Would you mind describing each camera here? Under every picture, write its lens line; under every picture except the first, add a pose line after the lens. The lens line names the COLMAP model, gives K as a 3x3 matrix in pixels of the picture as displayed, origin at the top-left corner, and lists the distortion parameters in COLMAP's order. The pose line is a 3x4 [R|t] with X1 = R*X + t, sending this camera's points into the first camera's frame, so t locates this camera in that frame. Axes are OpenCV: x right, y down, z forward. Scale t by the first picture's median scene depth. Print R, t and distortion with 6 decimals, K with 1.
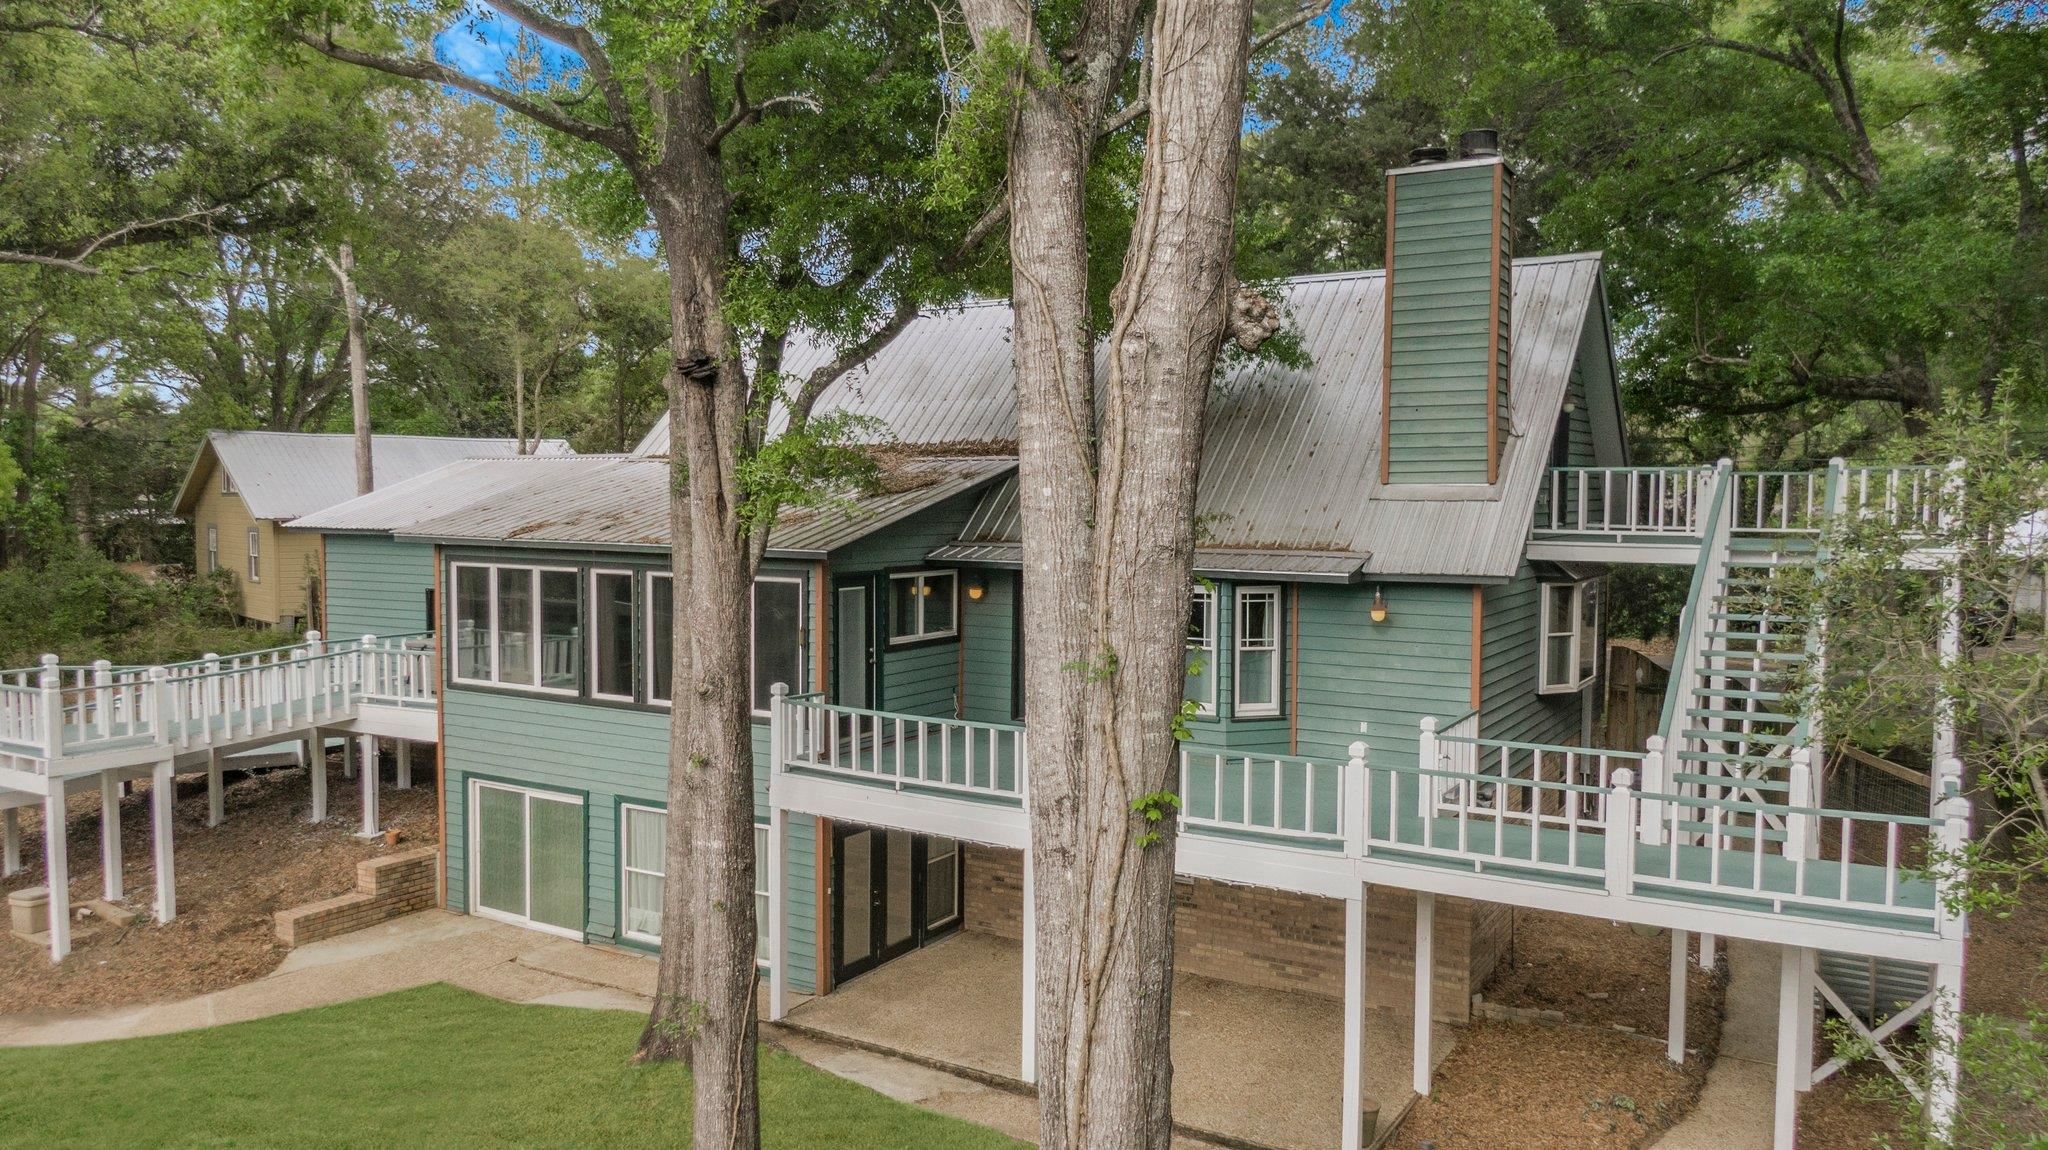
lens RADIAL K [[1435.3, 0, 1024.0], [0, 1435.3, 575.0], [0, 0, 1]] dist [0.047083, -0.067035]
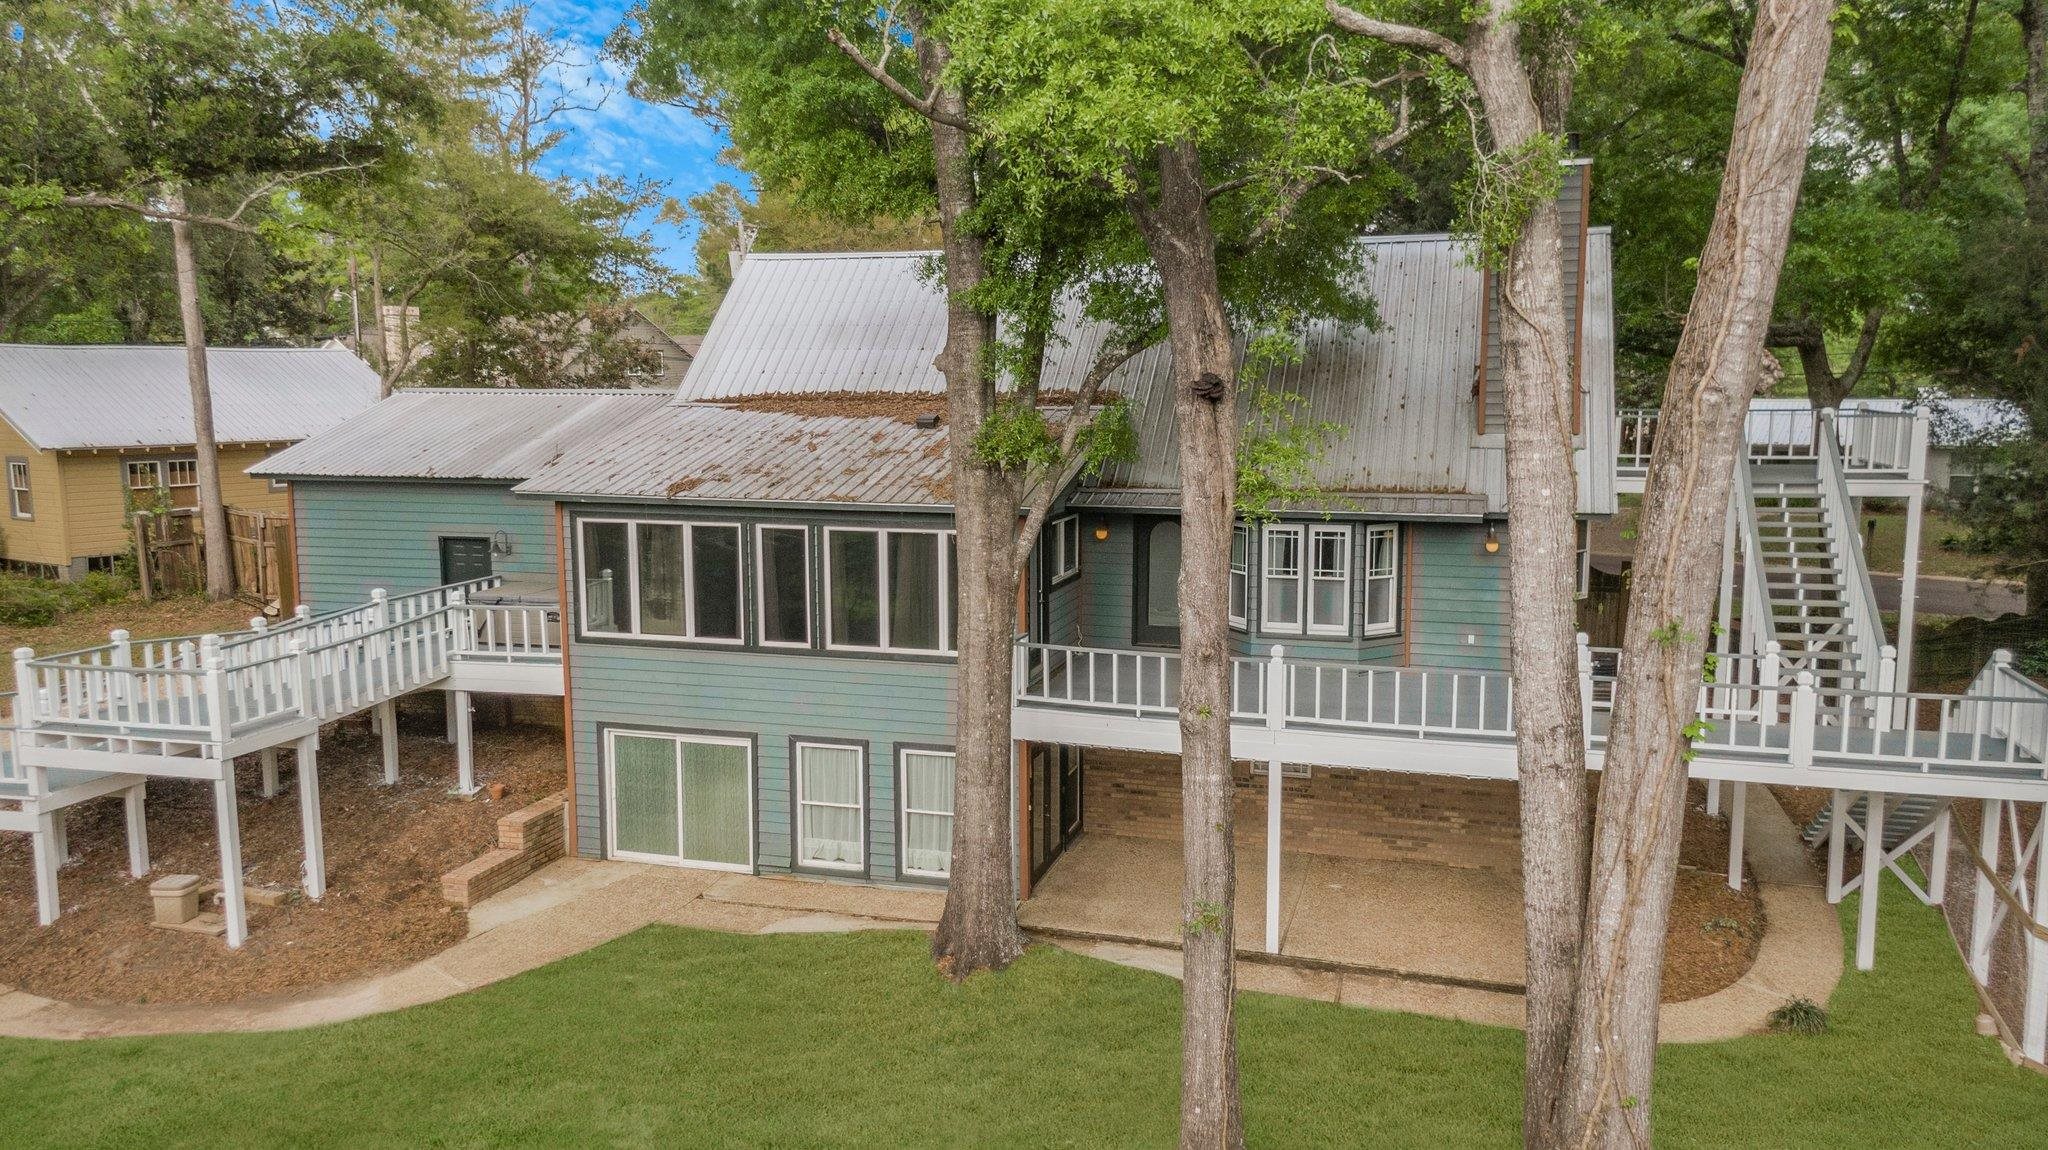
lens RADIAL K [[1471.7, 0, 1024.0], [0, 1471.7, 575.0], [0, 0, 1]] dist [0.145476, -0.185982]
pose [[0.968655, -0.041919, 0.244847, -0.393732], [0.022252, 0.996339, 0.082543, -0.054056], [-0.247411, -0.074507, 0.966042, -0.095096]]
